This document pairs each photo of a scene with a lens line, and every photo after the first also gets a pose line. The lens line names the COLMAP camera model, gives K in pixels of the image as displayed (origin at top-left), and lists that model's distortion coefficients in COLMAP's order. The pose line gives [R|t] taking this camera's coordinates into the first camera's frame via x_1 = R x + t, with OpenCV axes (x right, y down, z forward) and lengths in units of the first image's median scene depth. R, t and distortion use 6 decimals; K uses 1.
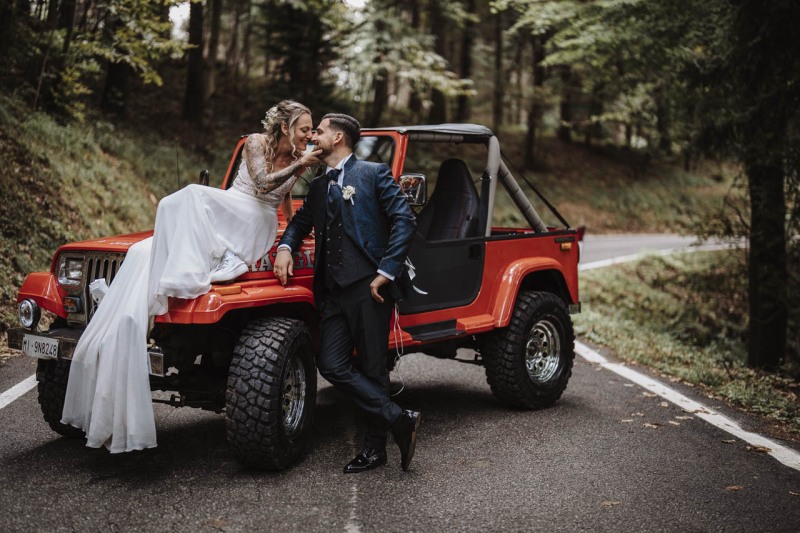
lens RADIAL K [[1167.4, 0, 388.6], [0, 1167.4, 270.5], [0, 0, 1]] dist [-0.138292, 0.916881]
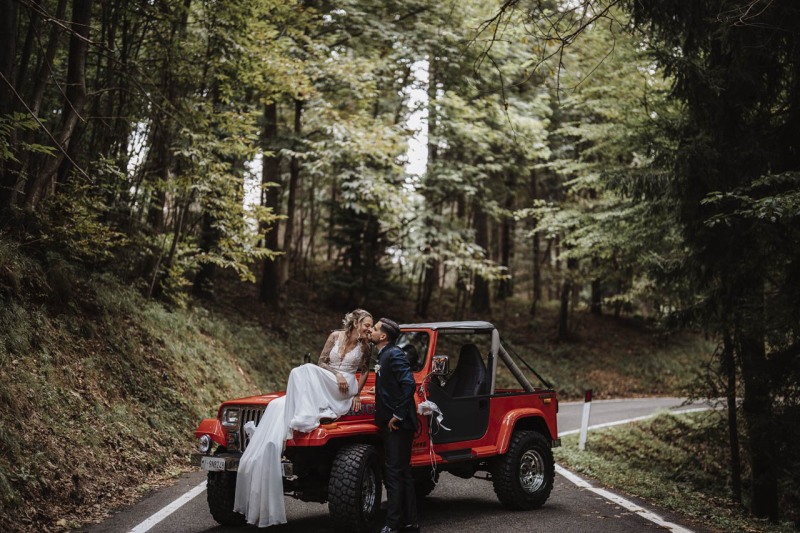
lens RADIAL K [[1167.4, 0, 388.6], [0, 1167.4, 270.5], [0, 0, 1]] dist [-0.138292, 0.916881]
pose [[0.998767, -0.015714, -0.047091, 0.009991], [0.008762, 0.989489, -0.144342, 0.012335], [0.048865, 0.143752, 0.988407, -0.228237]]
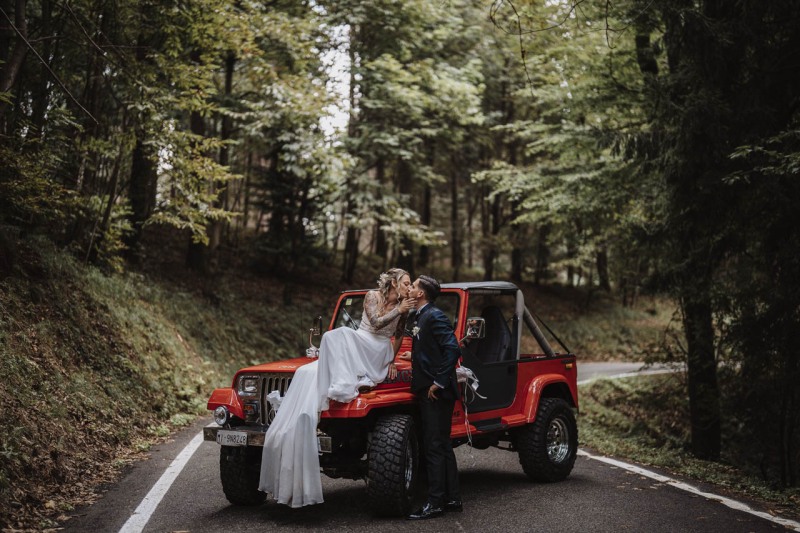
lens RADIAL K [[1135.1, 0, 380.4], [0, 1135.1, 265.9], [0, 0, 1]] dist [-0.123939, 0.867508]
pose [[0.998768, -0.012404, 0.048045, -0.062954], [0.018164, 0.992440, -0.121379, 0.009401], [-0.046176, 0.122102, 0.991443, -0.163547]]
